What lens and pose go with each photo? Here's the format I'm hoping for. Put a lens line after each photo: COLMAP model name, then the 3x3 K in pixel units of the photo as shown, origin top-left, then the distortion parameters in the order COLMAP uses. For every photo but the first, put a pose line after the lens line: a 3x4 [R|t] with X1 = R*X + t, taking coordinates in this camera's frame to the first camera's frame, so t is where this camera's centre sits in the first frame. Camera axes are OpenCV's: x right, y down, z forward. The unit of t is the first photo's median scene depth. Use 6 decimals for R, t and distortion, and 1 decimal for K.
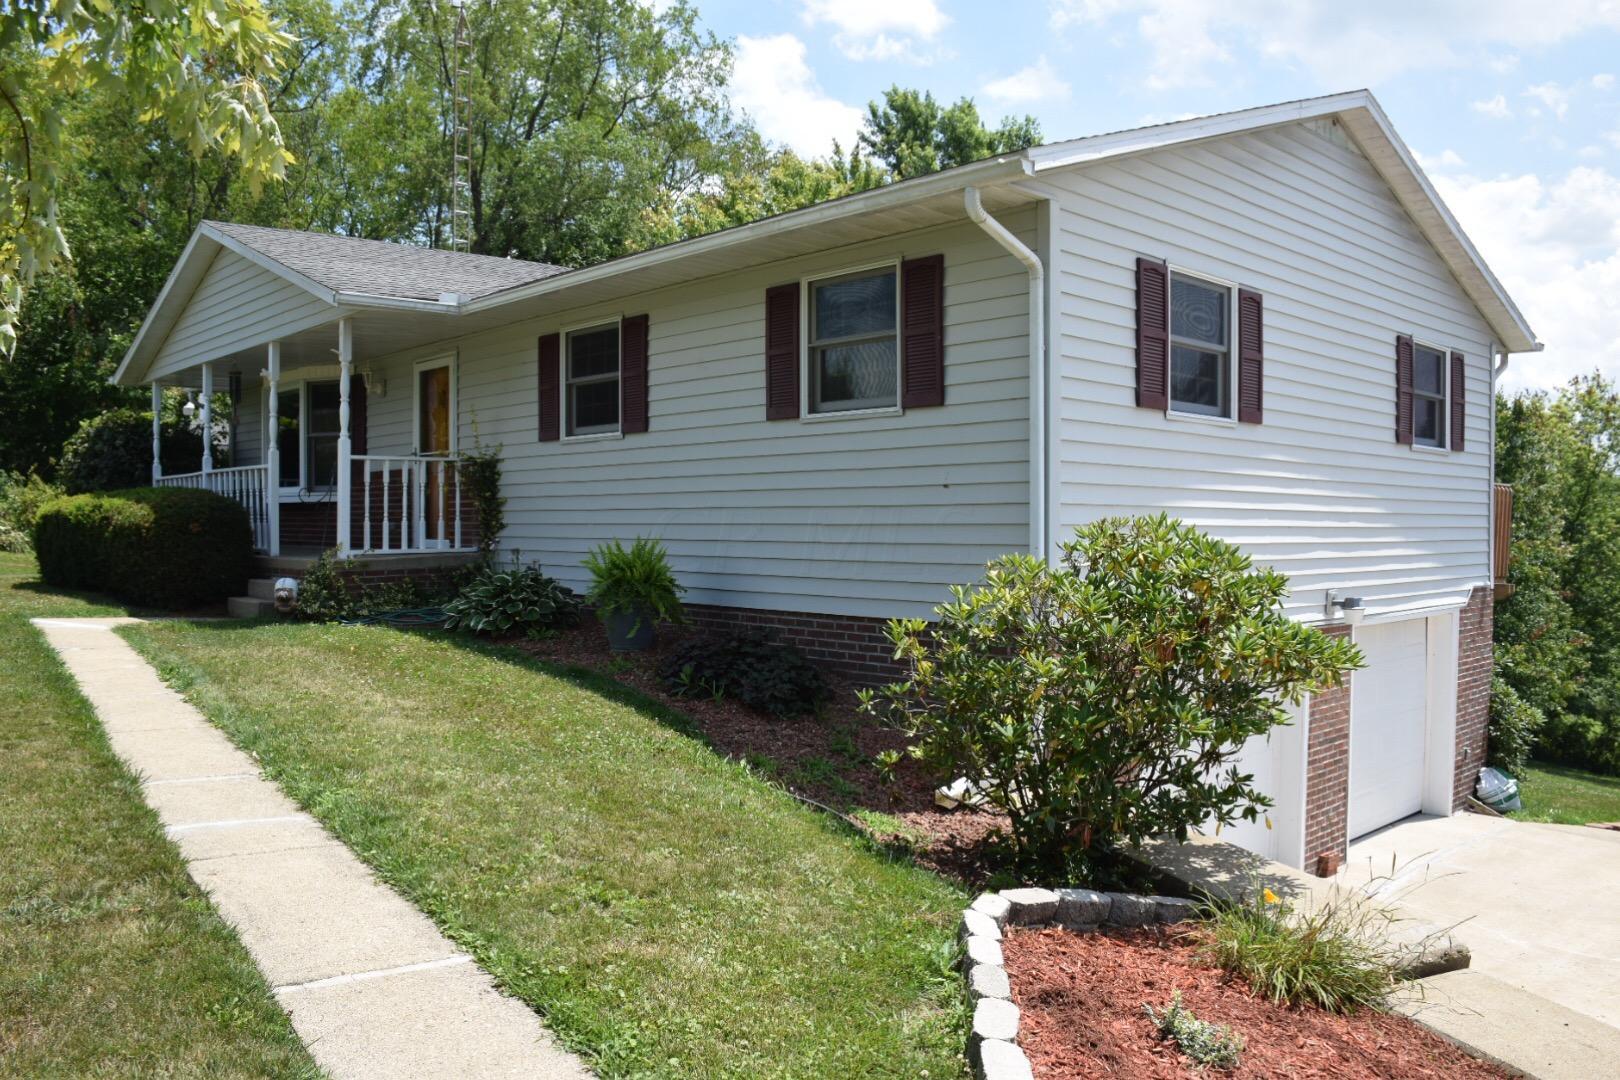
lens RADIAL K [[1258.5, 0, 810.0], [0, 1258.5, 540.0], [0, 0, 1]] dist [-0.137043, 0.056974]
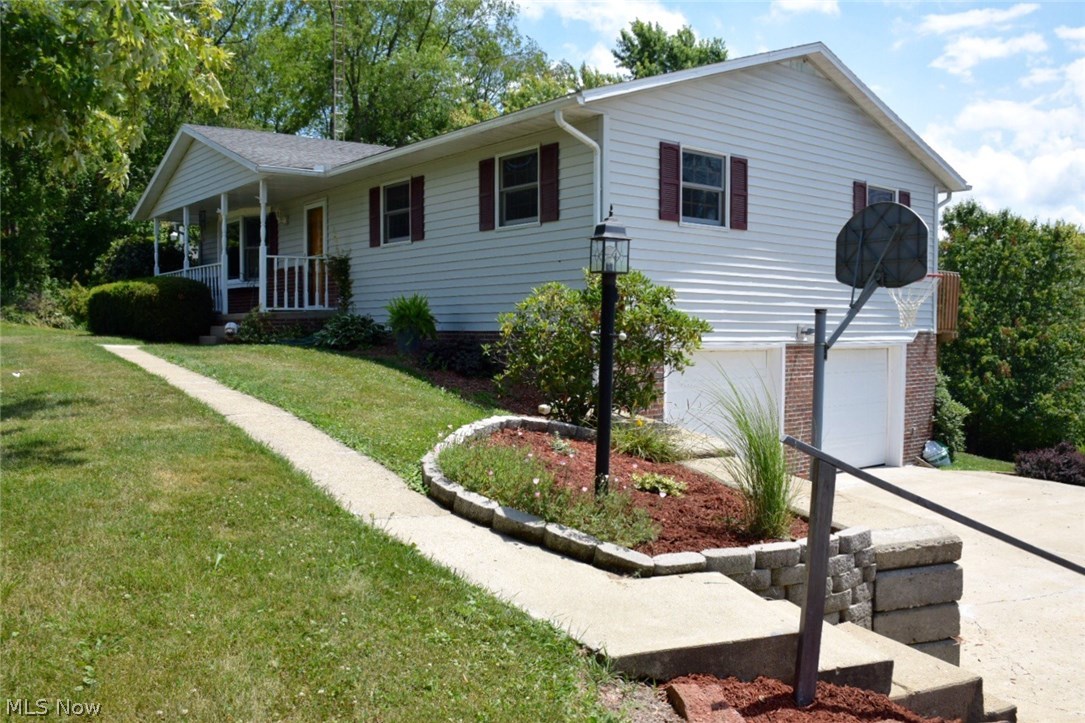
lens RADIAL K [[914.6, 0, 542.5], [0, 914.6, 361.5], [0, 0, 1]] dist [-0.111755, 0.006452]
pose [[0.997324, 0.002164, -0.073082, 0.128399], [-0.000393, 0.999706, 0.024238, 0.054370], [0.073113, -0.024145, 0.997031, -0.293556]]
